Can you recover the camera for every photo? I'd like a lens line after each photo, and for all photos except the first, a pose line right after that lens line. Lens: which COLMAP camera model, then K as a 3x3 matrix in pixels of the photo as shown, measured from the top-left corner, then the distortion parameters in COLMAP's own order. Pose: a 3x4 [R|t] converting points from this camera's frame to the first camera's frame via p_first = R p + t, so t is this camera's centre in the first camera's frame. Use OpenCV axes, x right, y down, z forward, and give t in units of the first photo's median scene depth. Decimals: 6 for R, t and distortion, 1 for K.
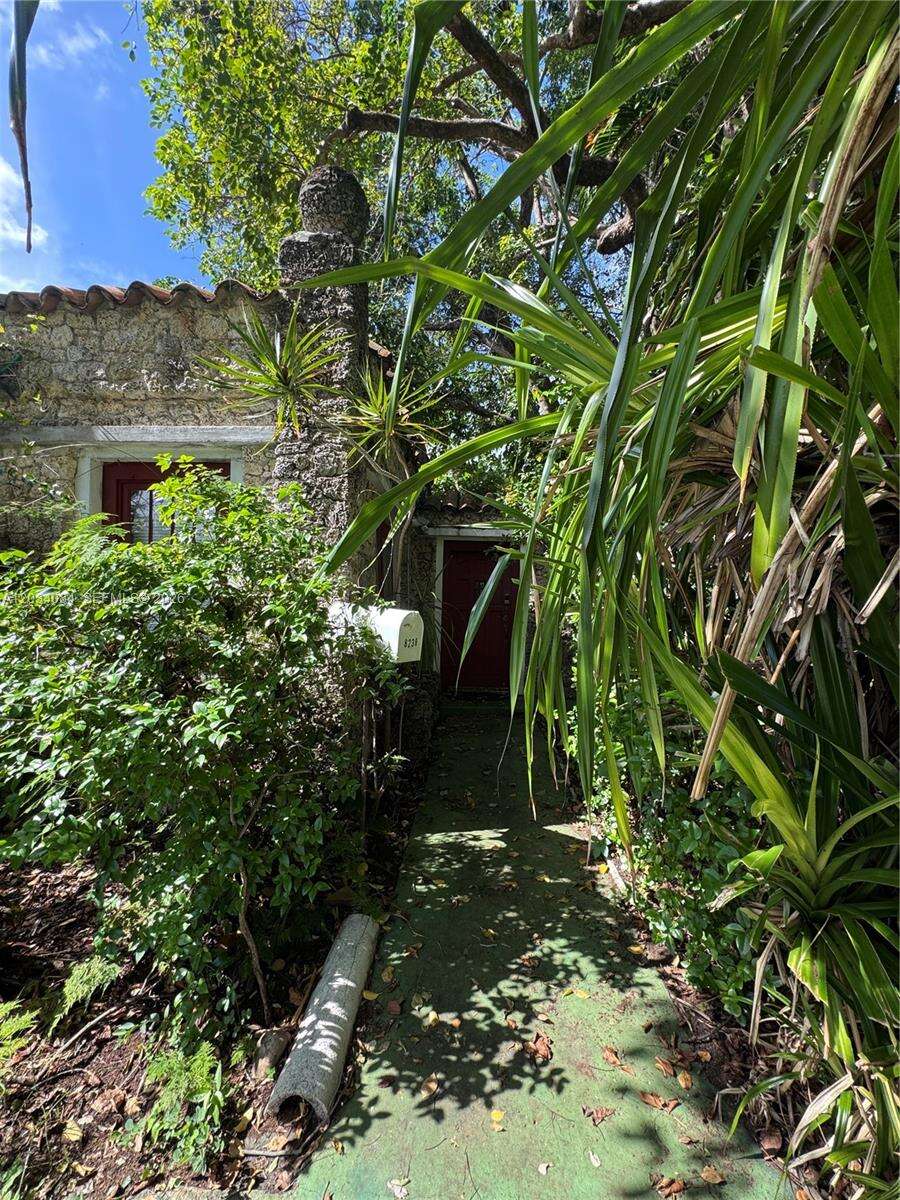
lens RADIAL K [[479.7, 0, 452.5], [0, 479.7, 599.5], [0, 0, 1]] dist [-0.003248, 0.000580]
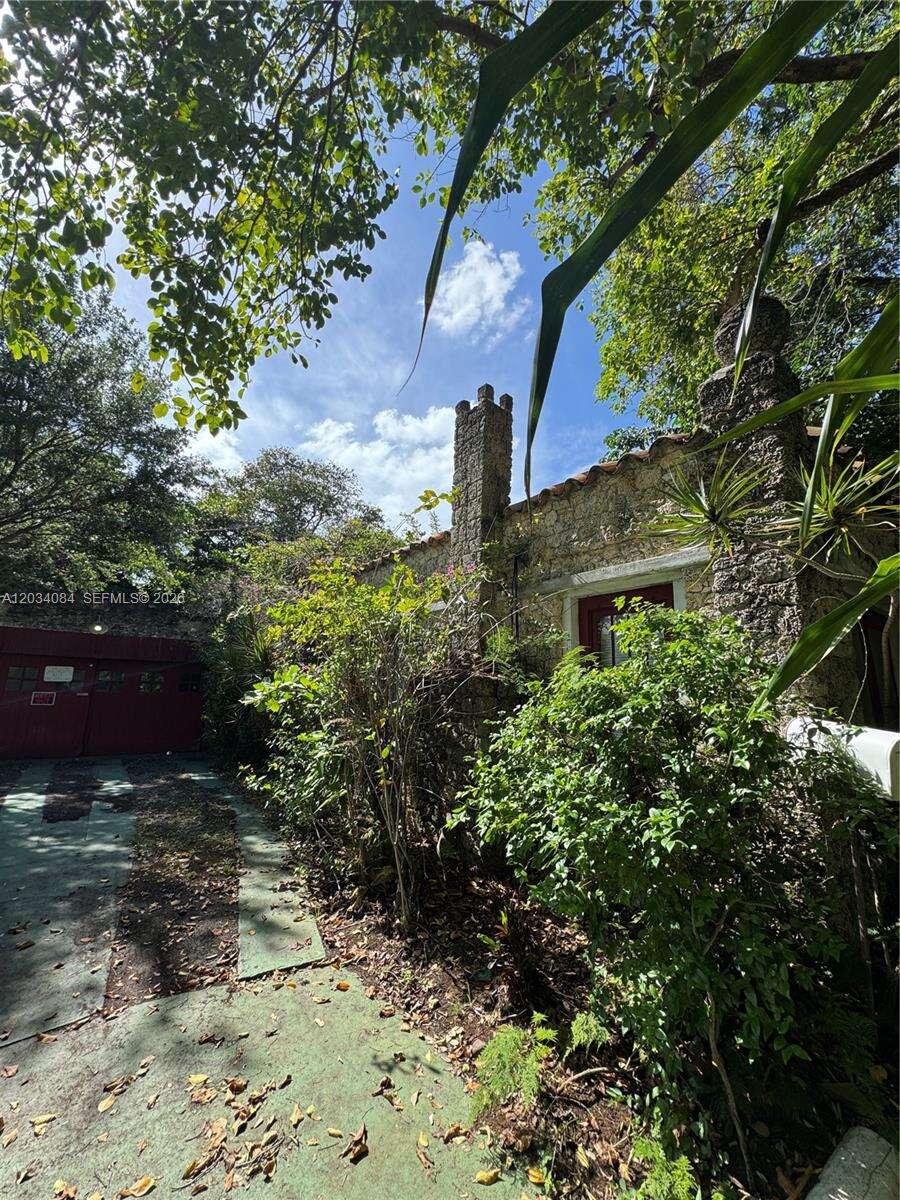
lens RADIAL K [[479.7, 0, 452.5], [0, 479.7, 599.5], [0, 0, 1]] dist [-0.003248, 0.000580]
pose [[0.630859, -0.139774, -0.763204, 0.114081], [-0.007452, 0.982503, -0.186097, -0.064047], [0.775861, 0.123088, 0.618780, -0.165415]]
